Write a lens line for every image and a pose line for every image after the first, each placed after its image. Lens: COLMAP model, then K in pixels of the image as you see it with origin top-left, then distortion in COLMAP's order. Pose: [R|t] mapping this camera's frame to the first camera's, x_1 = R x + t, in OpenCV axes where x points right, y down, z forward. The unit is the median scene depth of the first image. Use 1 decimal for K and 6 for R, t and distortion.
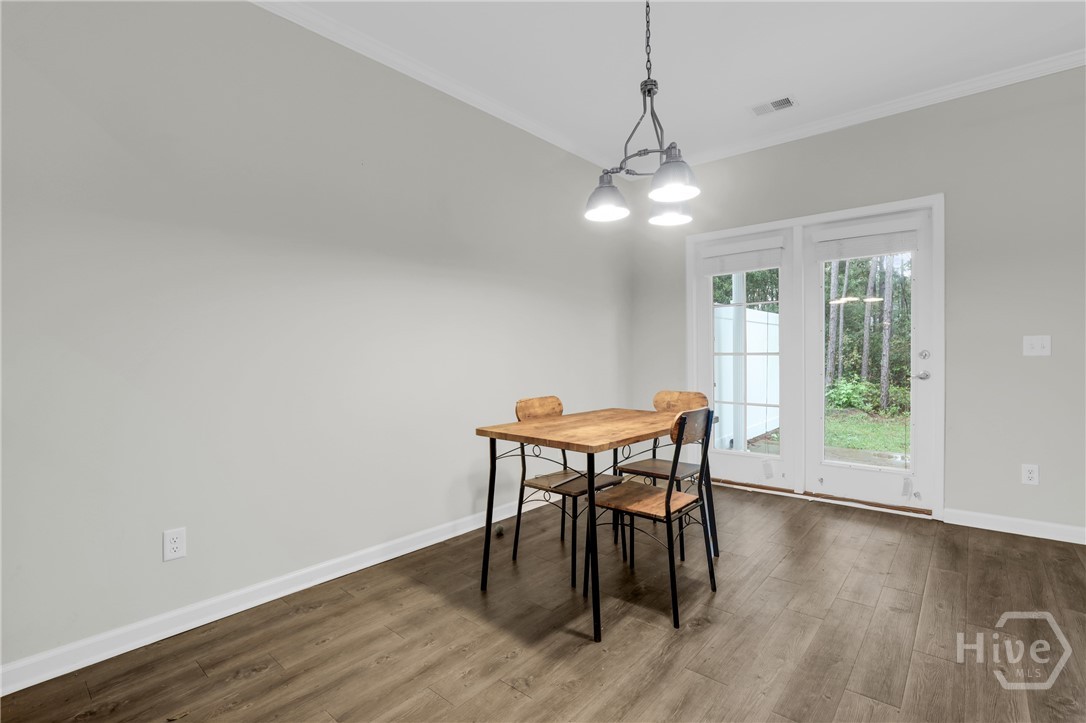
lens RADIAL K [[500.6, 0, 548.7], [0, 500.6, 359.3], [0, 0, 1]] dist [-0.036033, 0.006146]
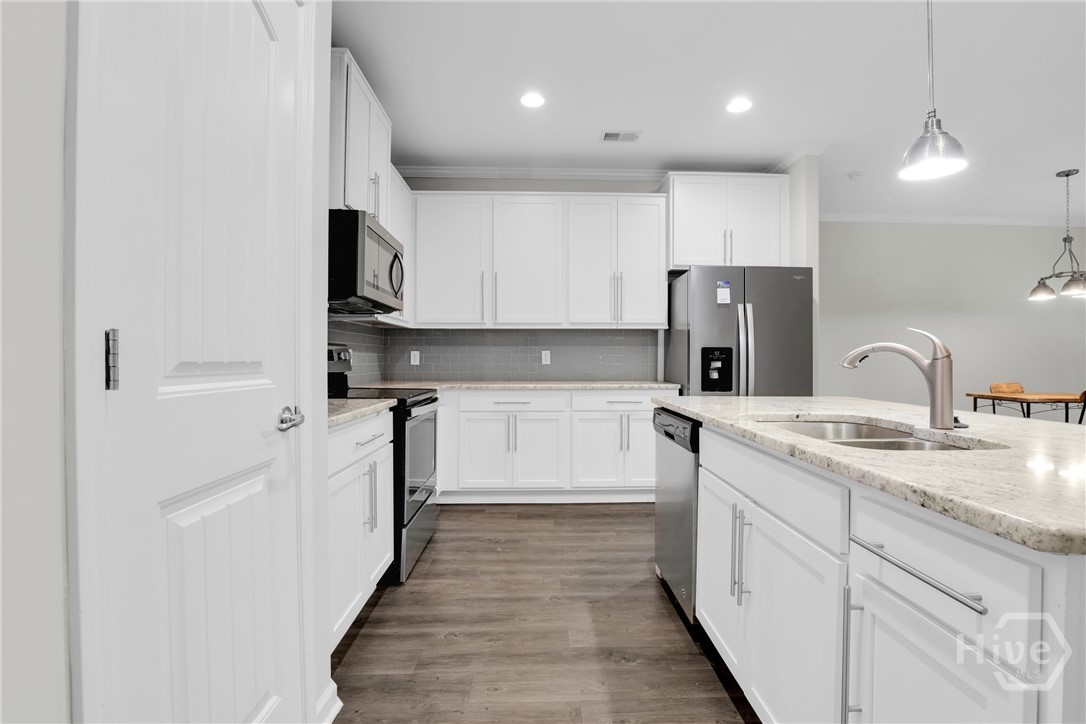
lens RADIAL K [[500.6, 0, 548.7], [0, 500.6, 359.8], [0, 0, 1]] dist [-0.036033, 0.006146]
pose [[0.687460, 0.014601, -0.726076, 0.141016], [-0.019911, 0.999801, 0.001254, 0.025875], [0.725950, 0.013595, 0.687613, -1.676542]]
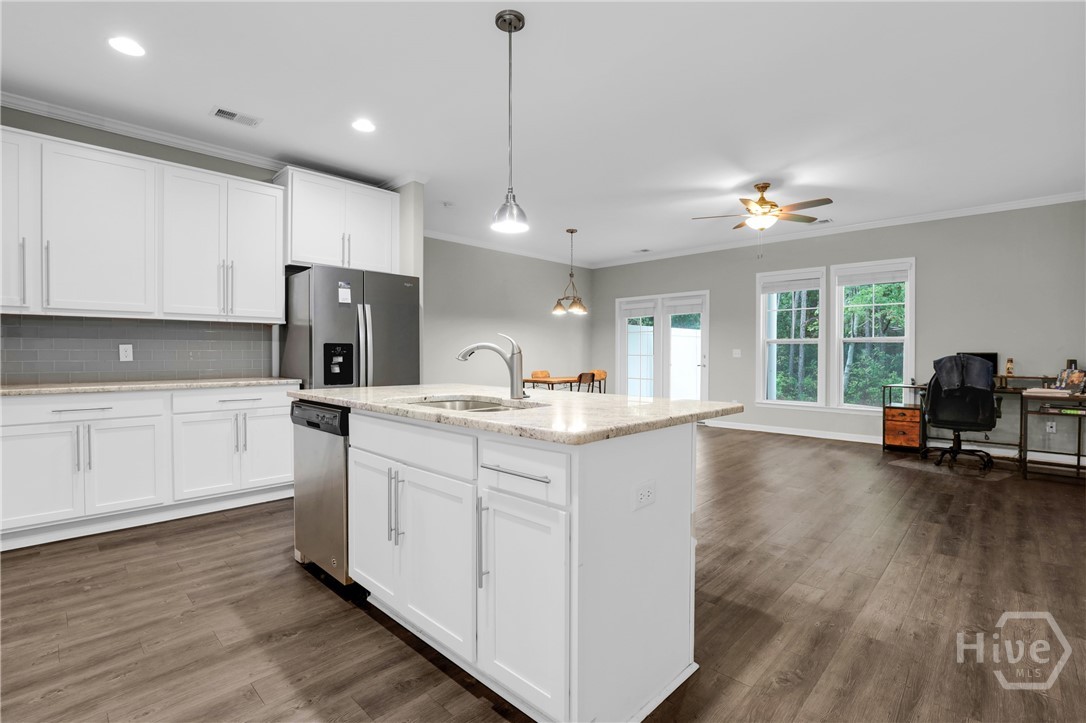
lens RADIAL K [[500.6, 0, 548.7], [0, 500.6, 359.3], [0, 0, 1]] dist [-0.036033, 0.006146]
pose [[0.999330, 0.012350, -0.034439, 0.129965], [-0.012471, 0.999917, -0.003312, 0.028473], [0.034396, 0.003739, 0.999401, -1.864367]]
